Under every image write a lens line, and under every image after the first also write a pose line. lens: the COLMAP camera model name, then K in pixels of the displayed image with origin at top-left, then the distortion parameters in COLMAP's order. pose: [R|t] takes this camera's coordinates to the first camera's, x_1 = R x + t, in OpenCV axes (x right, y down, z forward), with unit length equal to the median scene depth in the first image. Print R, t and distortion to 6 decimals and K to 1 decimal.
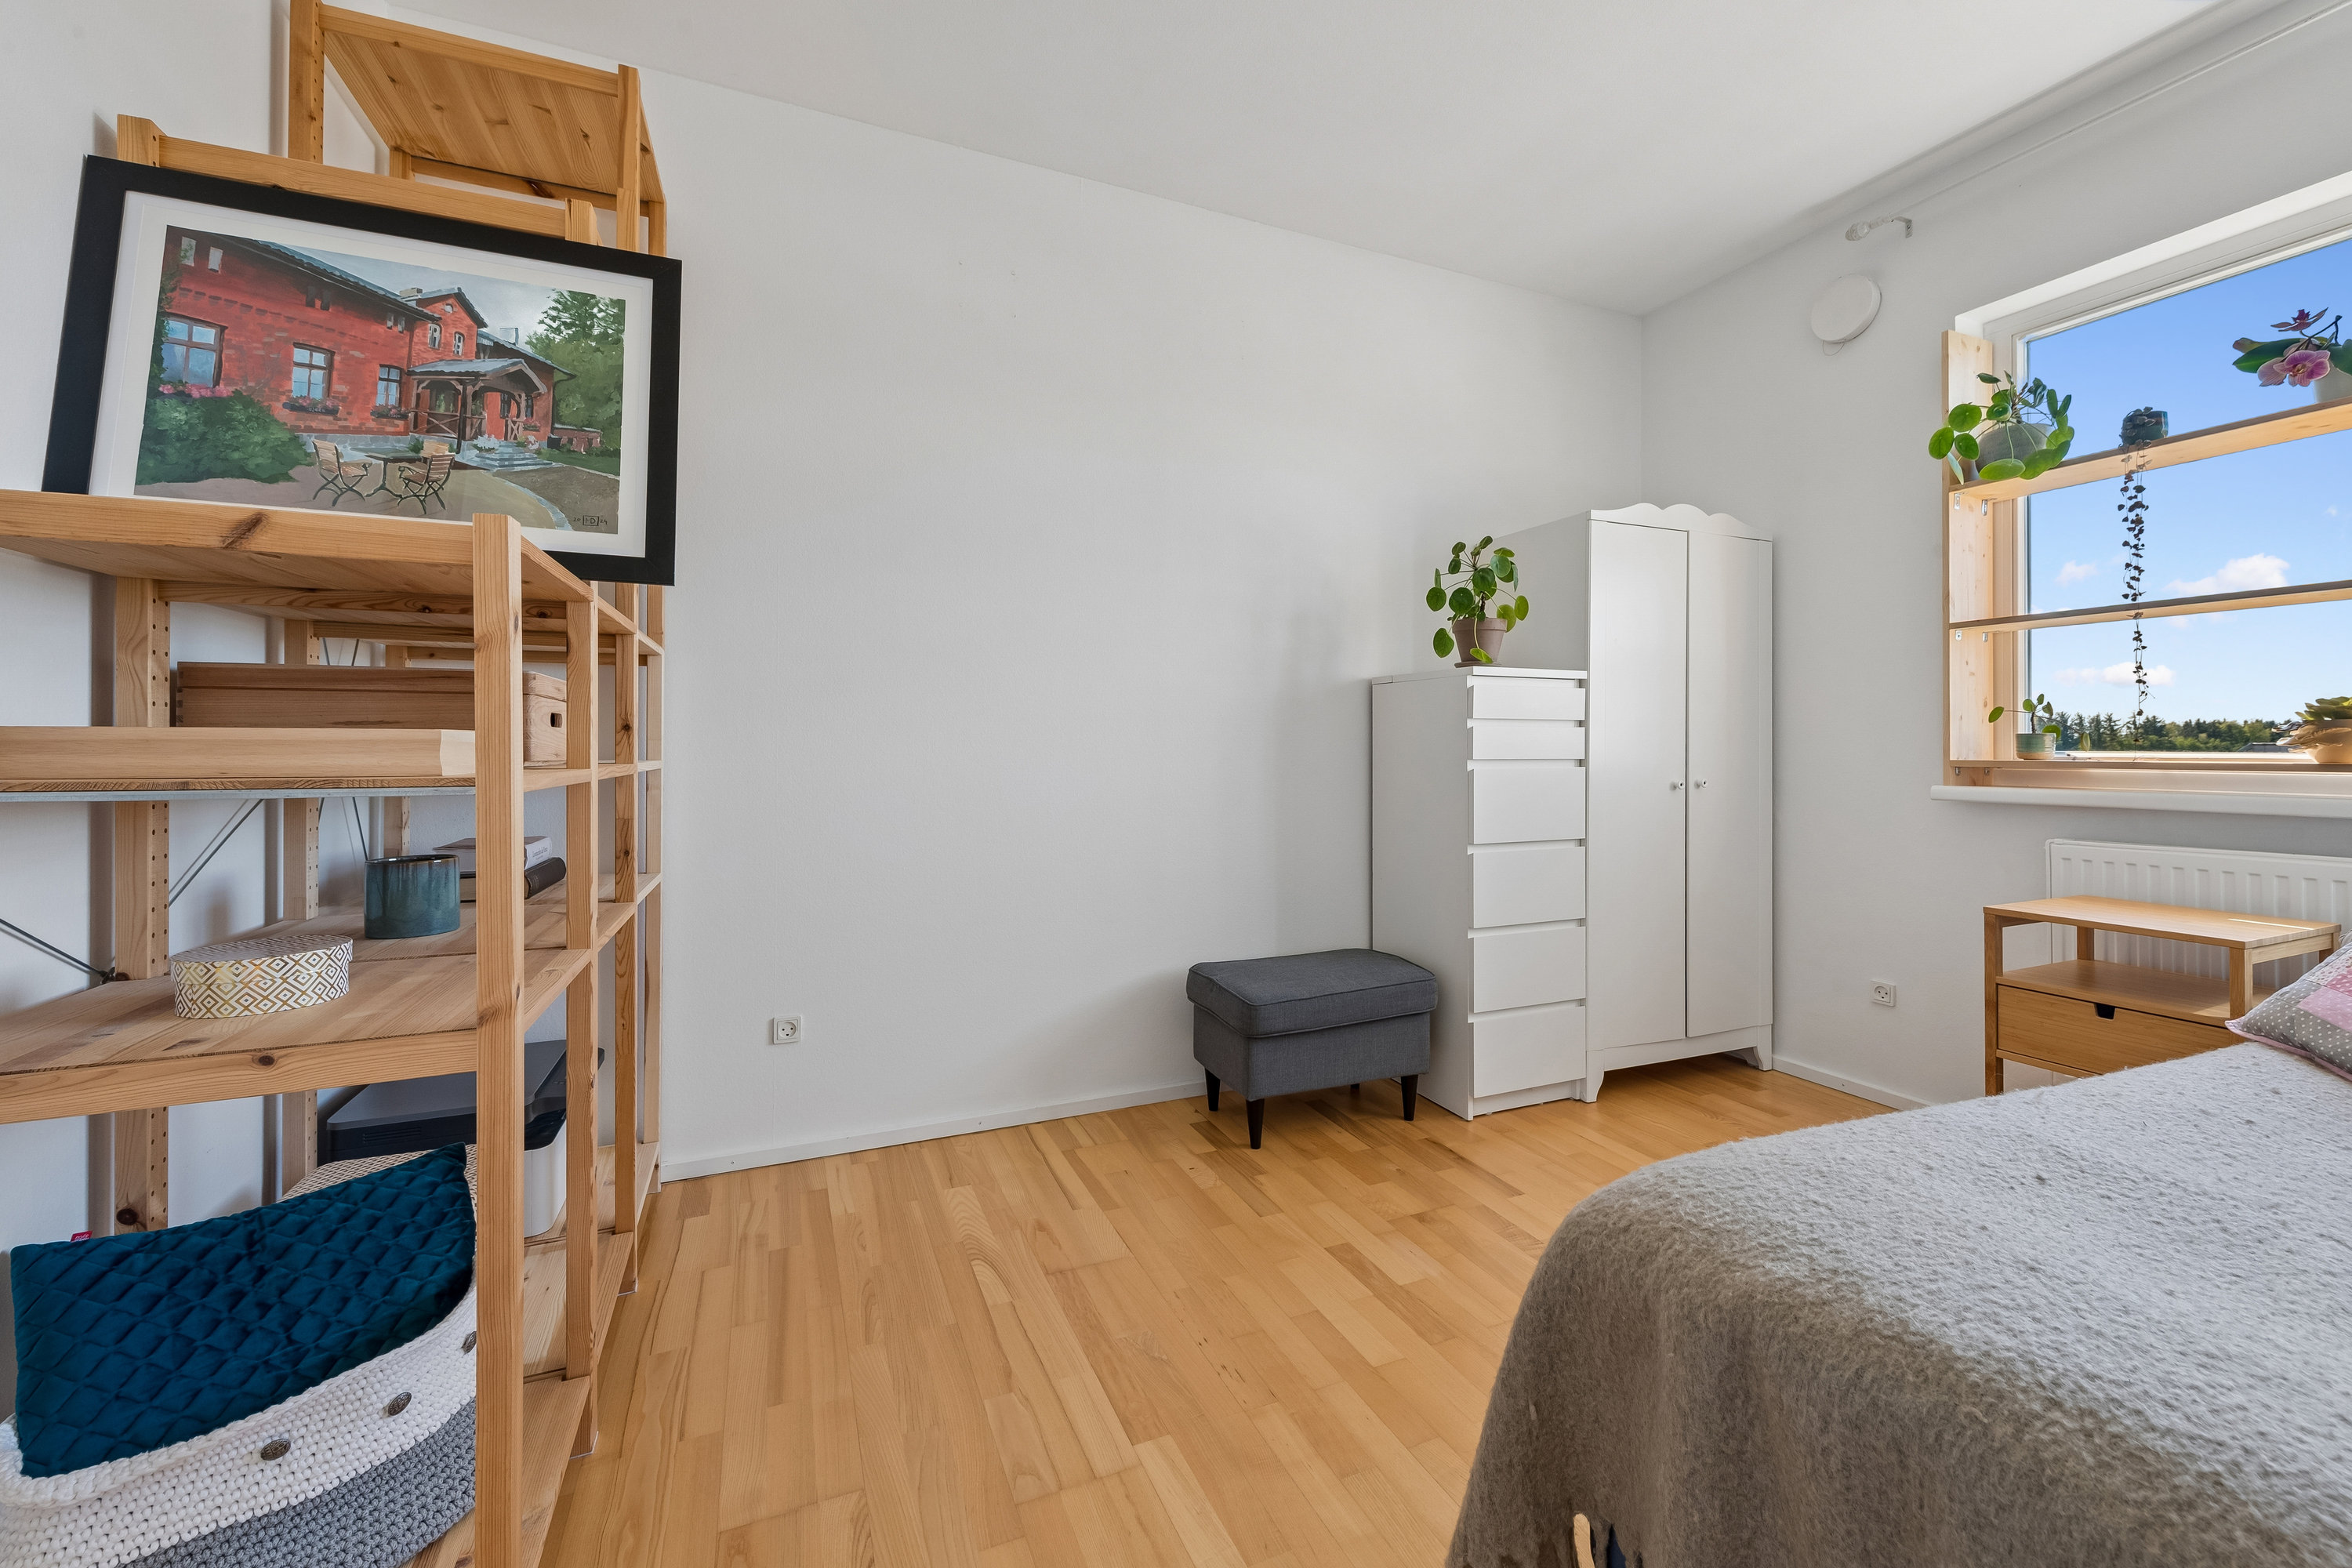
lens RADIAL K [[962.2, 0, 1179.7], [0, 962.2, 748.7], [0, 0, 1]] dist [0.000858, 0.000118]
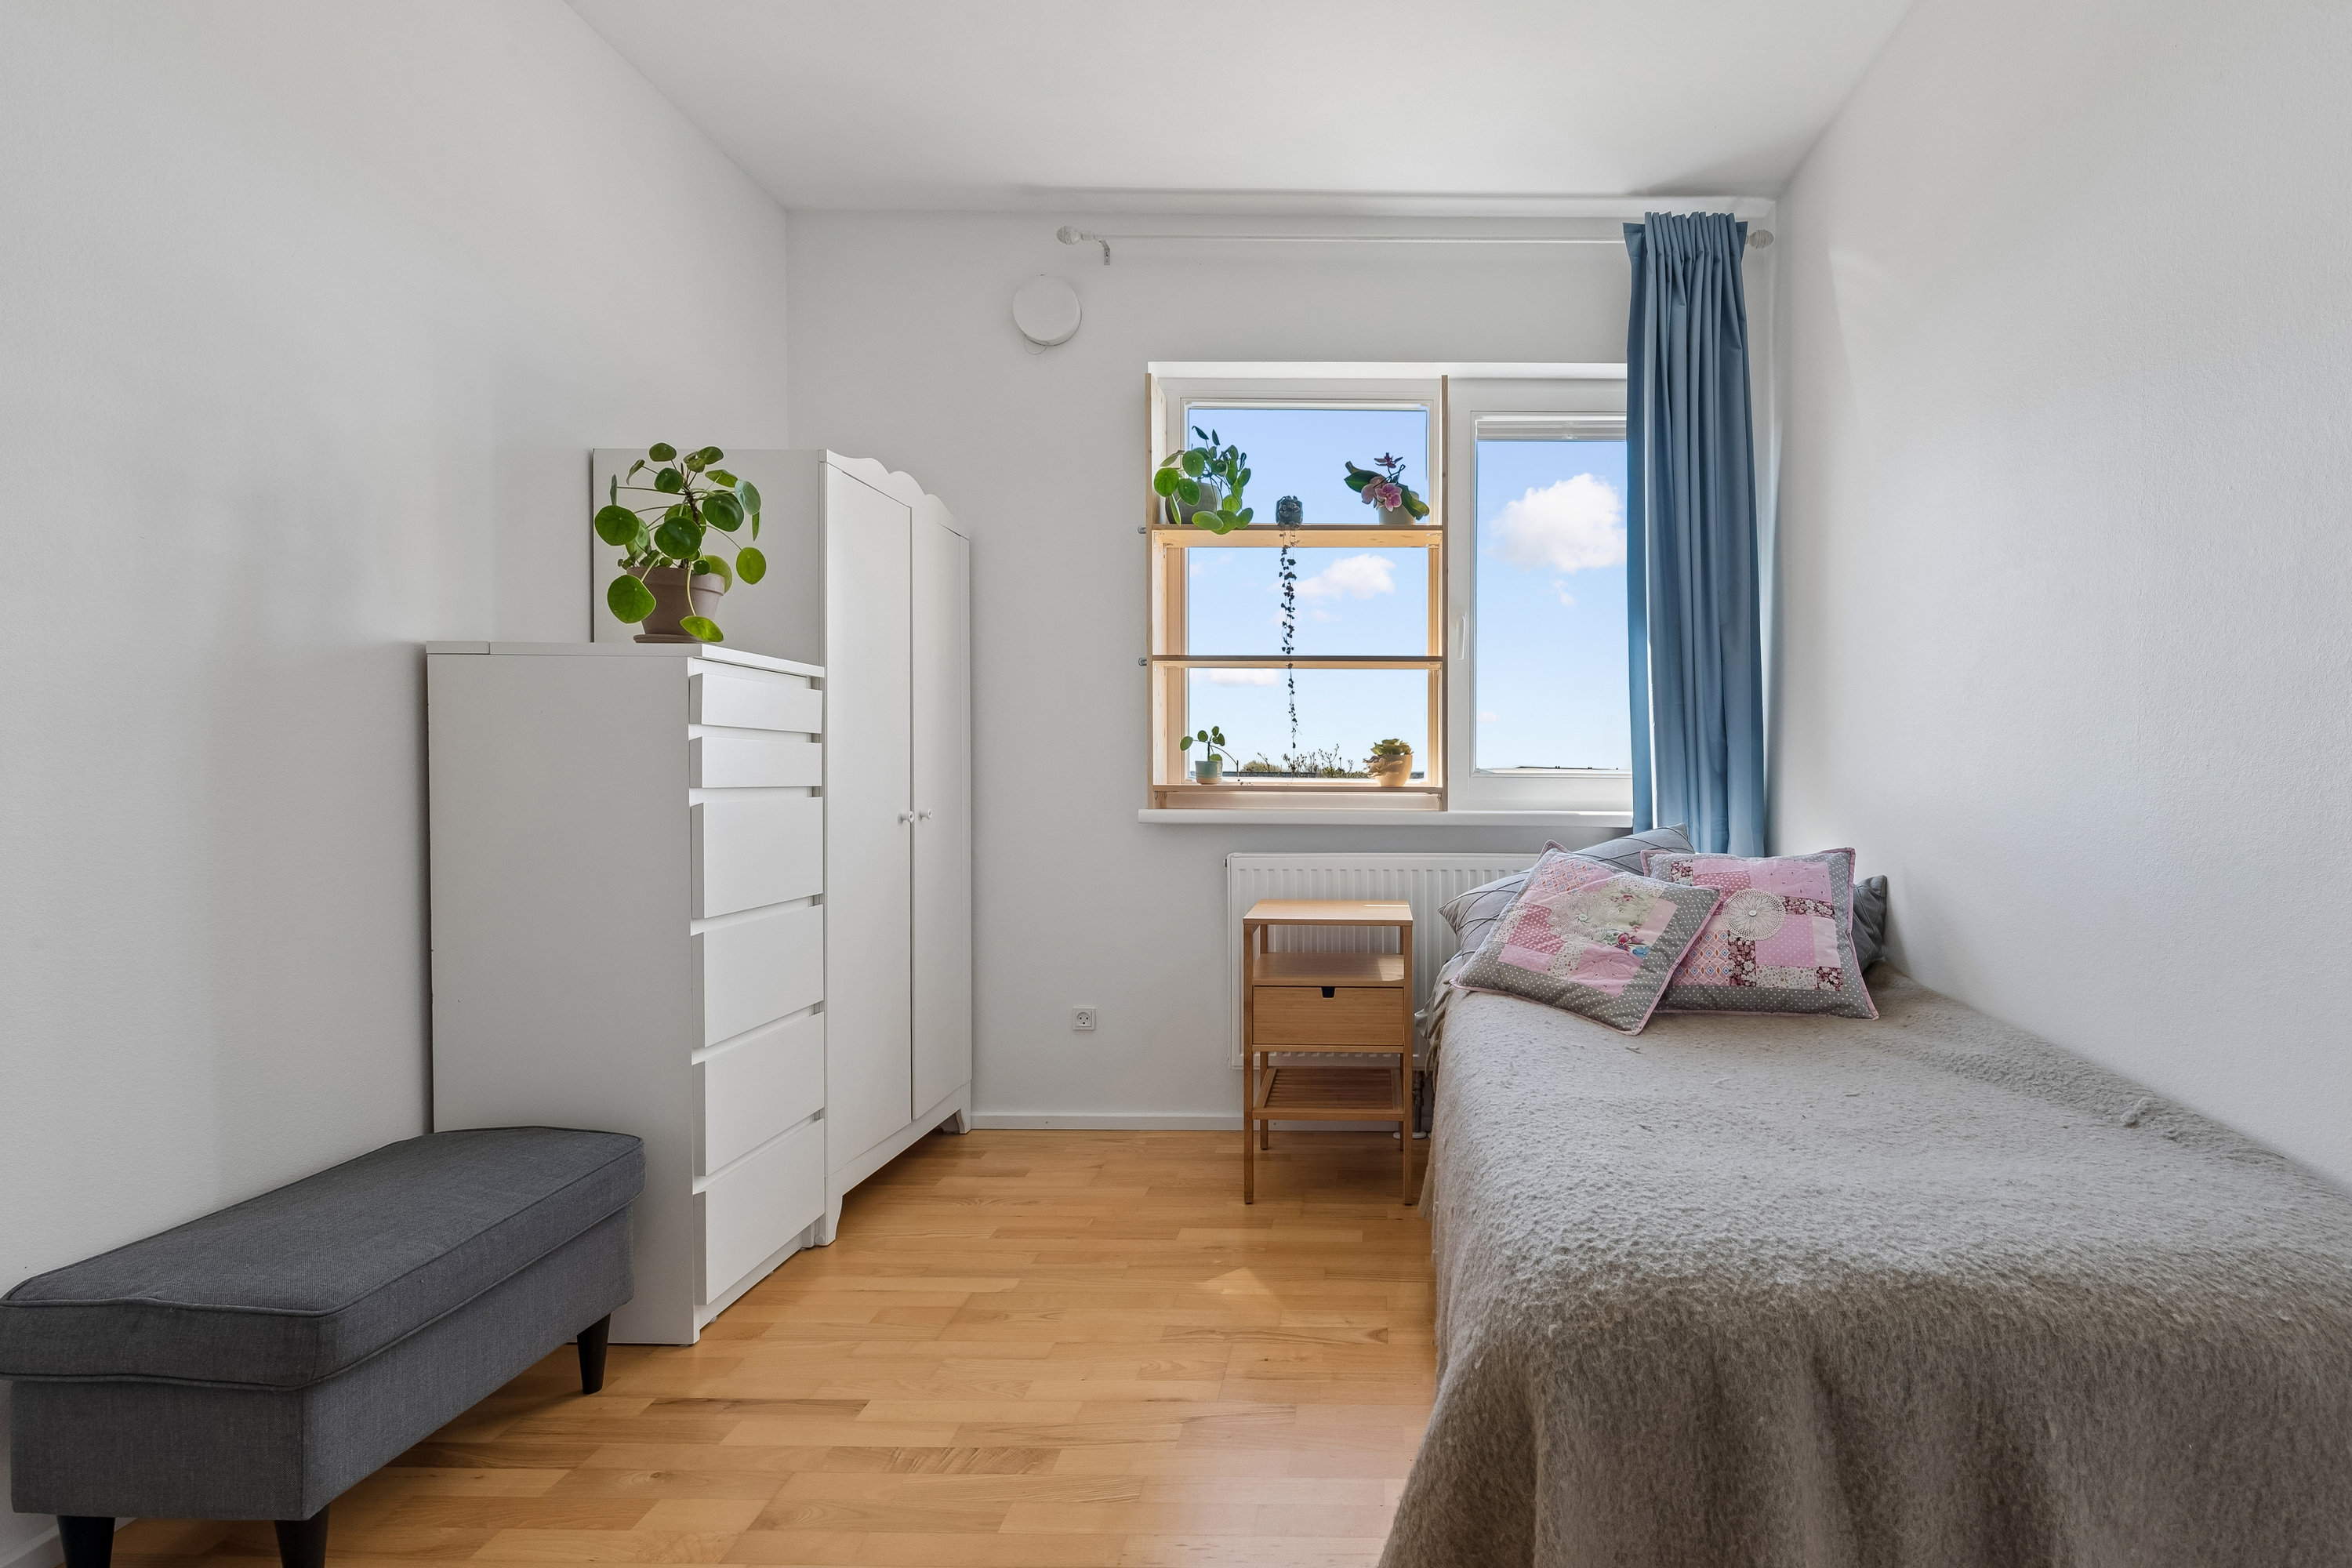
lens RADIAL K [[1110.9, 0, 1255.2], [0, 1110.9, 796.8], [0, 0, 1]] dist [0.004380, -0.000265]
pose [[0.389895, -0.015806, 0.920724, -0.274736], [-0.006853, 0.999775, 0.020065, -0.000432], [-0.920834, -0.014133, 0.389699, 0.418743]]
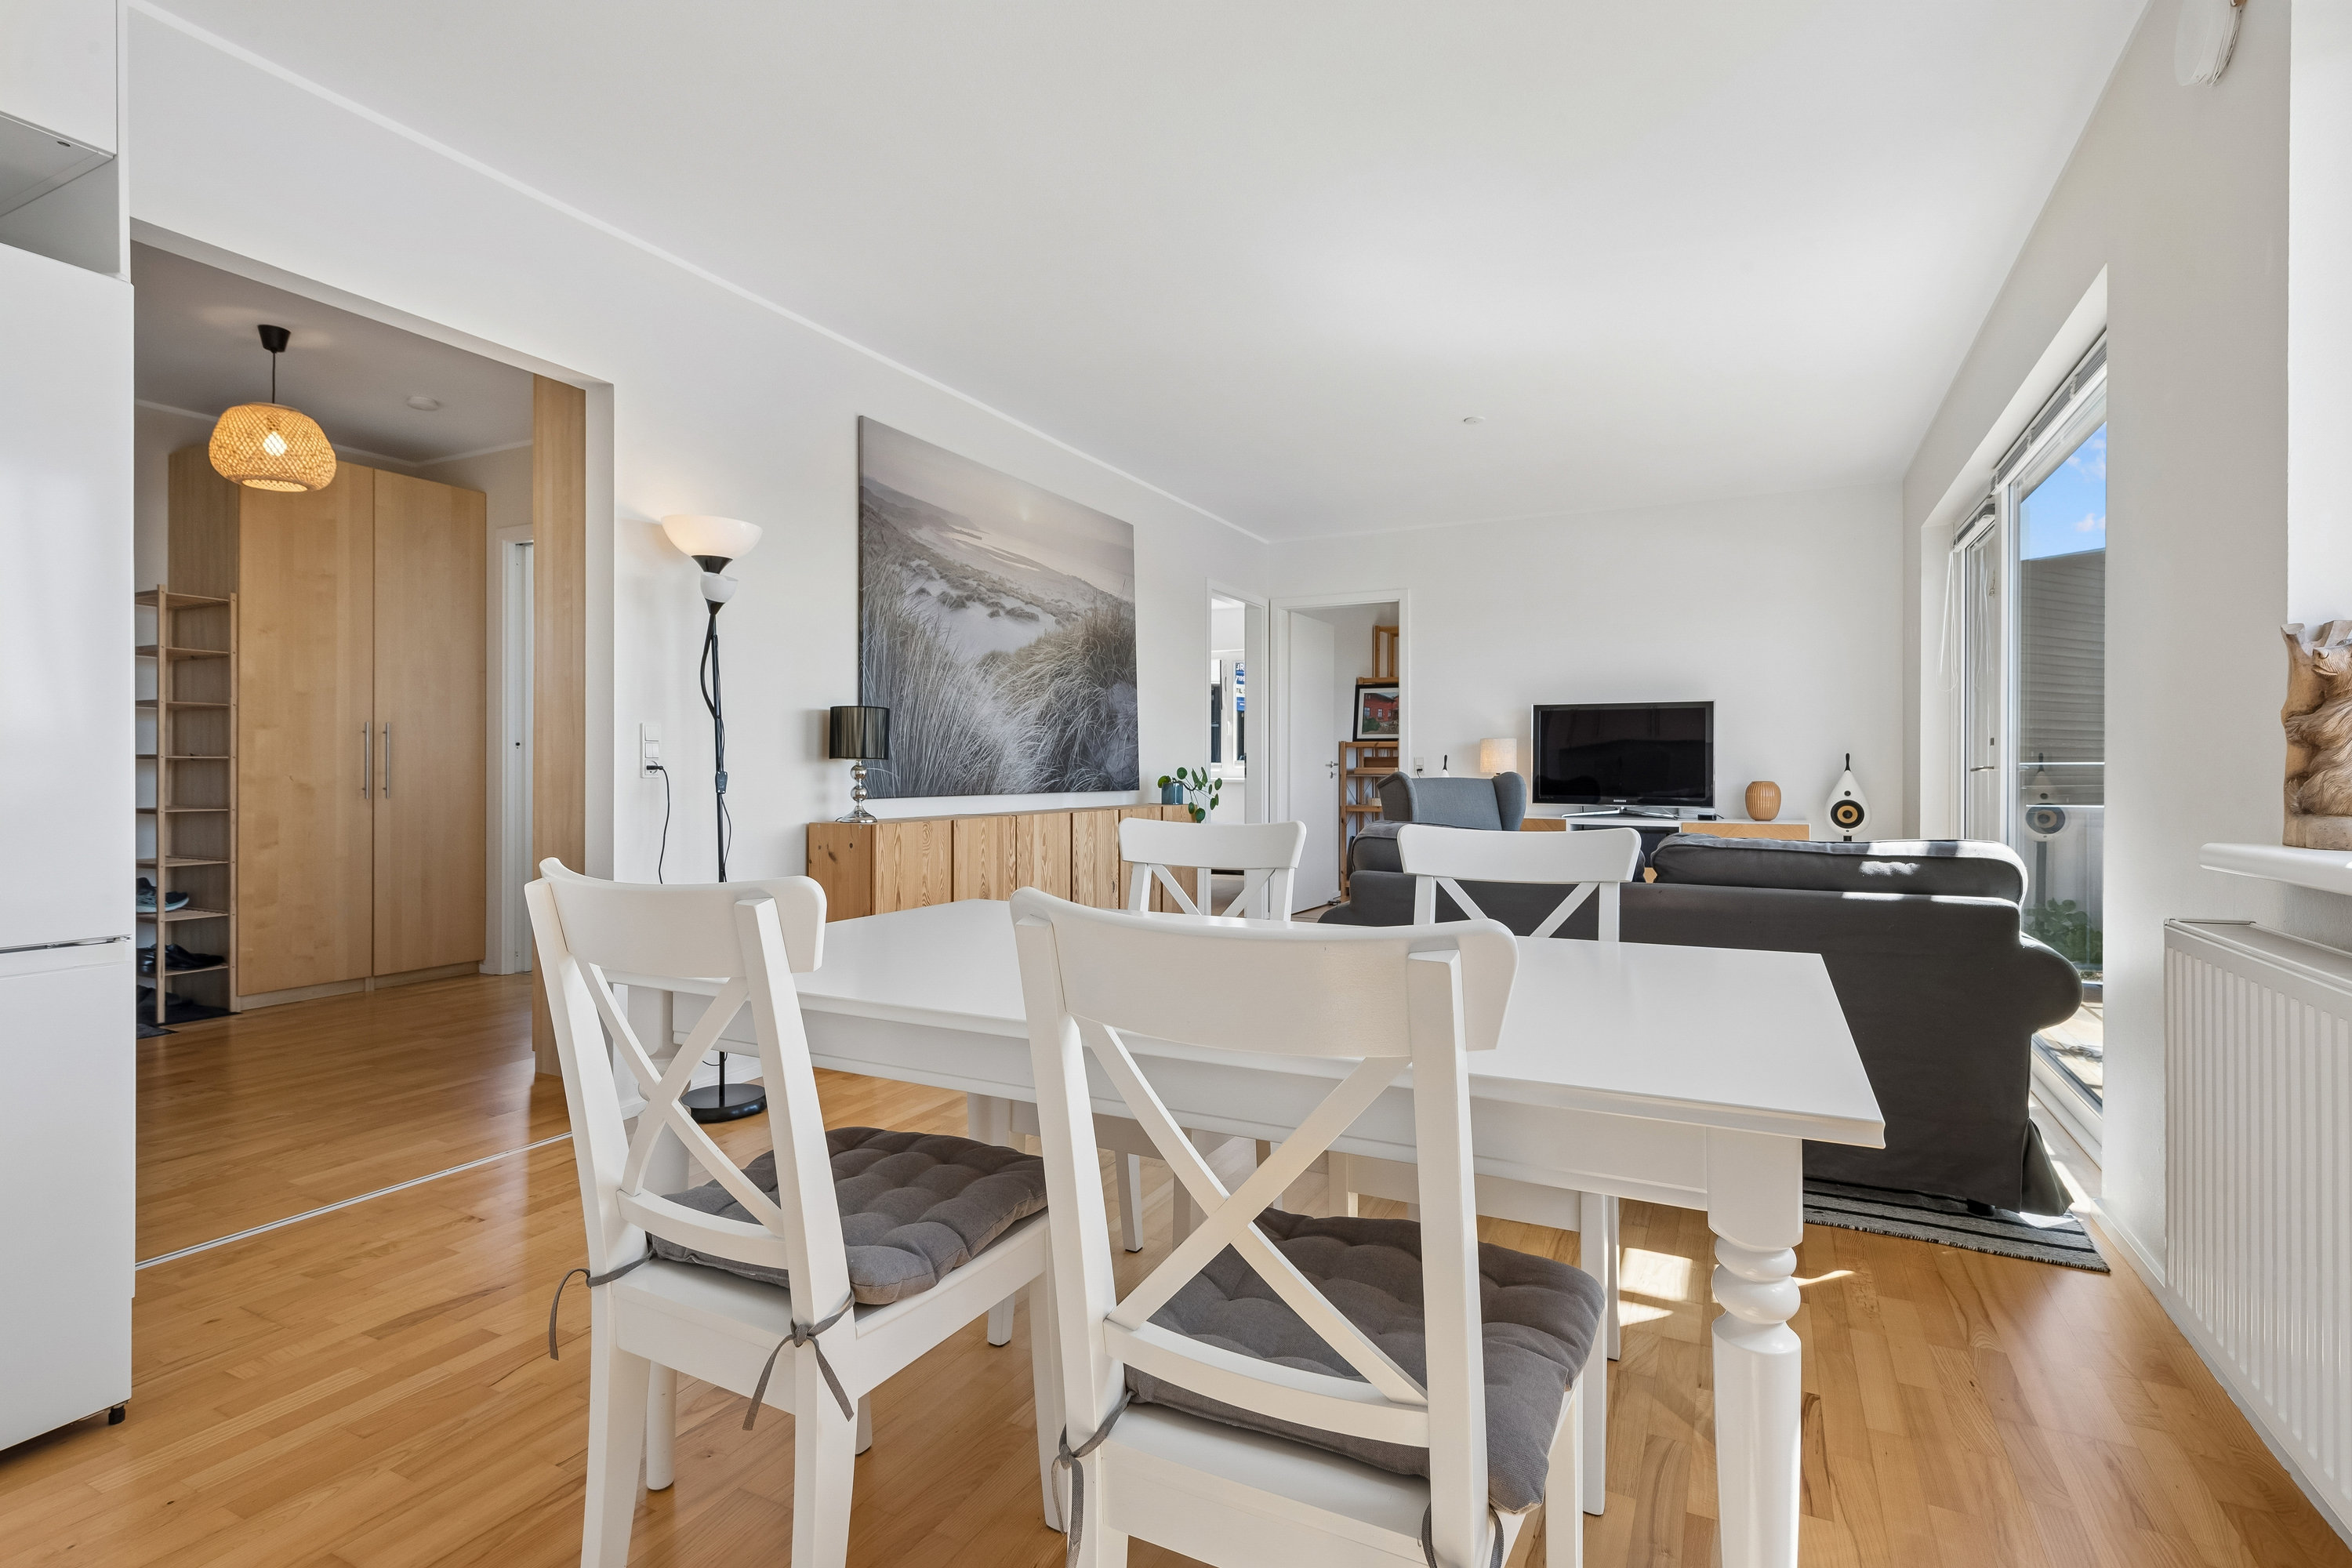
lens RADIAL K [[1098.5, 0, 1176.0], [0, 1098.5, 784.0], [0, 0, 1]] dist [0.010772, -0.000423]
pose [[0.635650, 0.010257, -0.771909, 1.356236], [-0.005234, 0.999946, 0.008977, 0.012466], [0.771960, -0.001666, 0.635669, -1.639814]]
